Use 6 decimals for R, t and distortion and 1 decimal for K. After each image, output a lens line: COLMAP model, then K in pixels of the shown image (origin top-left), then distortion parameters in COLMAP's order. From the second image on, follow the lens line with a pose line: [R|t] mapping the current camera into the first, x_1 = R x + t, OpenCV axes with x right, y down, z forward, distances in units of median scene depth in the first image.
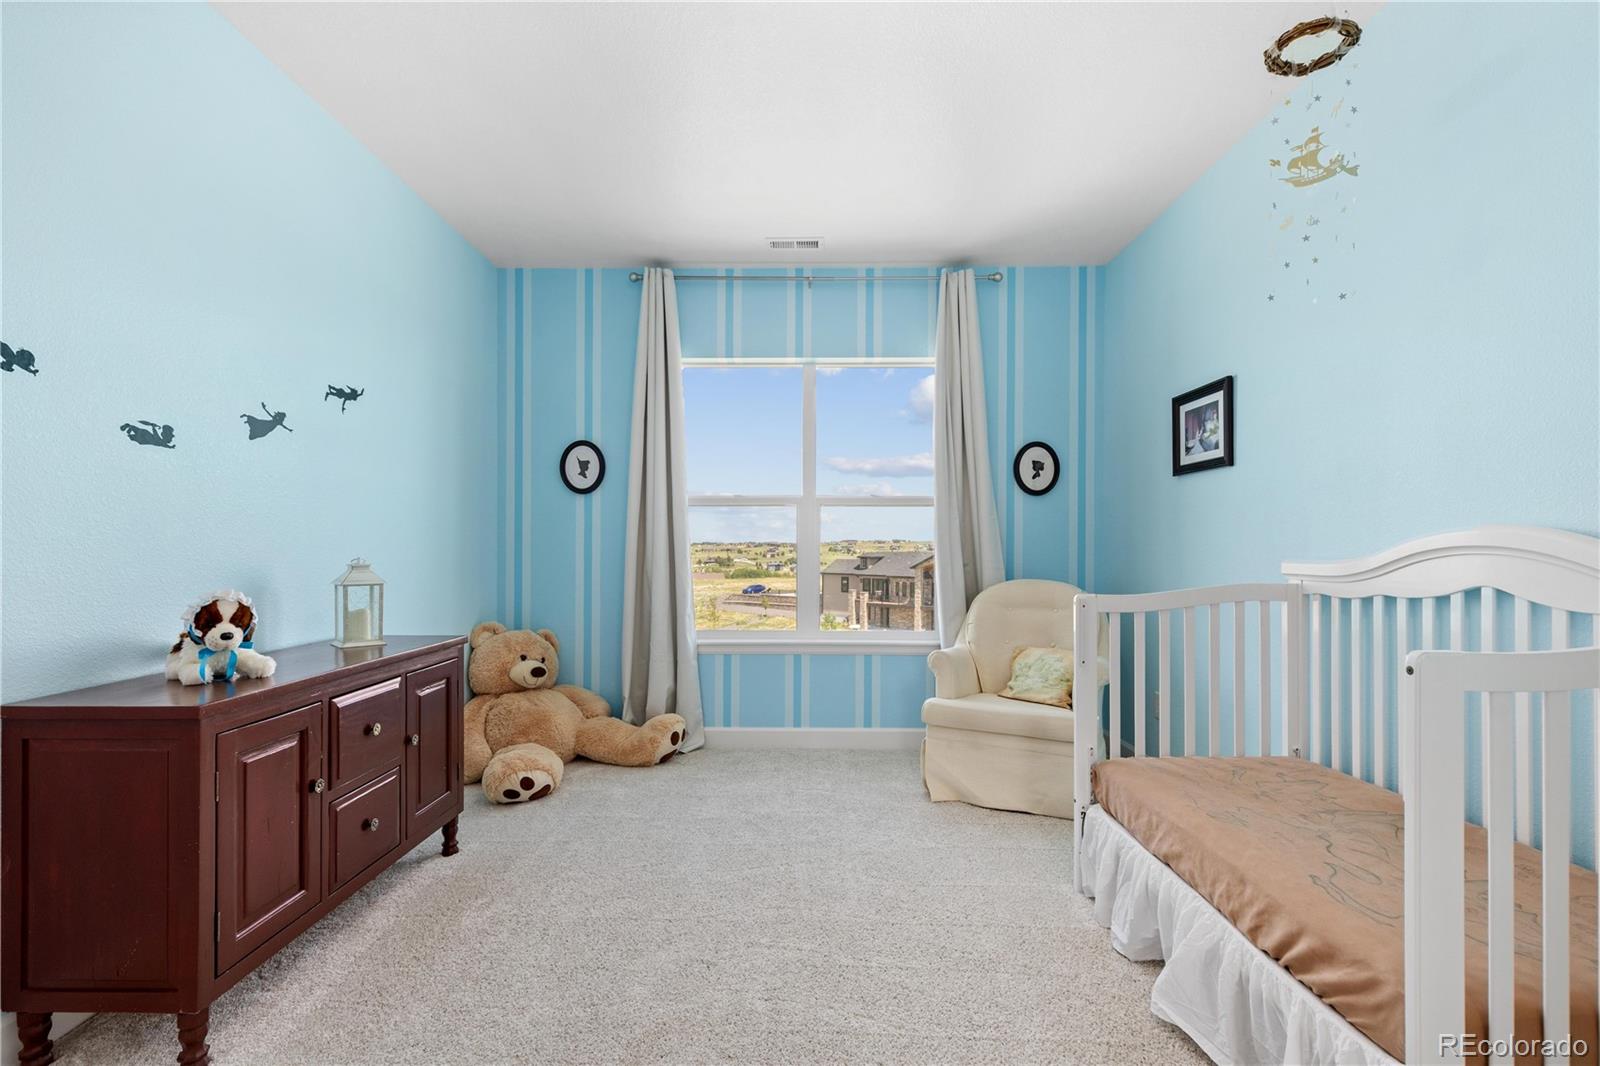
lens RADIAL K [[730.8, 0, 799.0], [0, 730.8, 539.2], [0, 0, 1]] dist [0.000958, 0.000054]
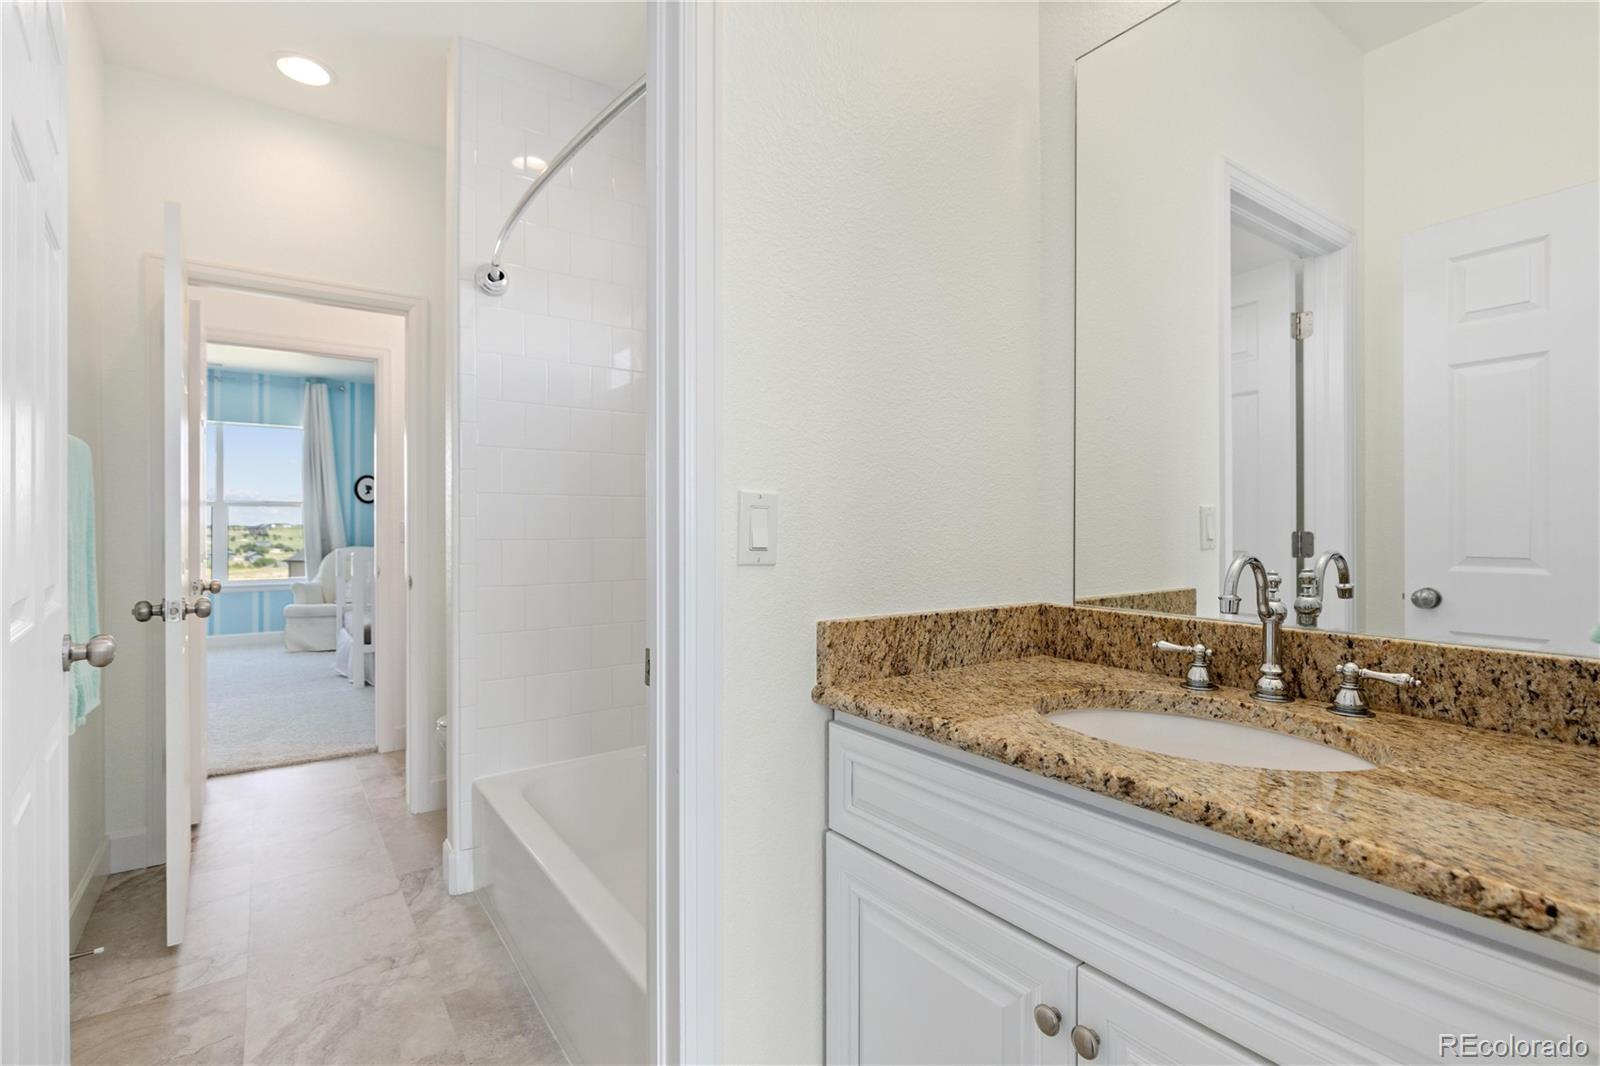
lens RADIAL K [[772.4, 0, 797.7], [0, 772.4, 528.5], [0, 0, 1]] dist [0.006538, 0.000378]
pose [[0.821499, -0.001609, 0.570207, 0.093519], [-0.003873, 0.999957, 0.008401, -0.014695], [-0.570196, -0.009109, 0.821458, -1.315359]]
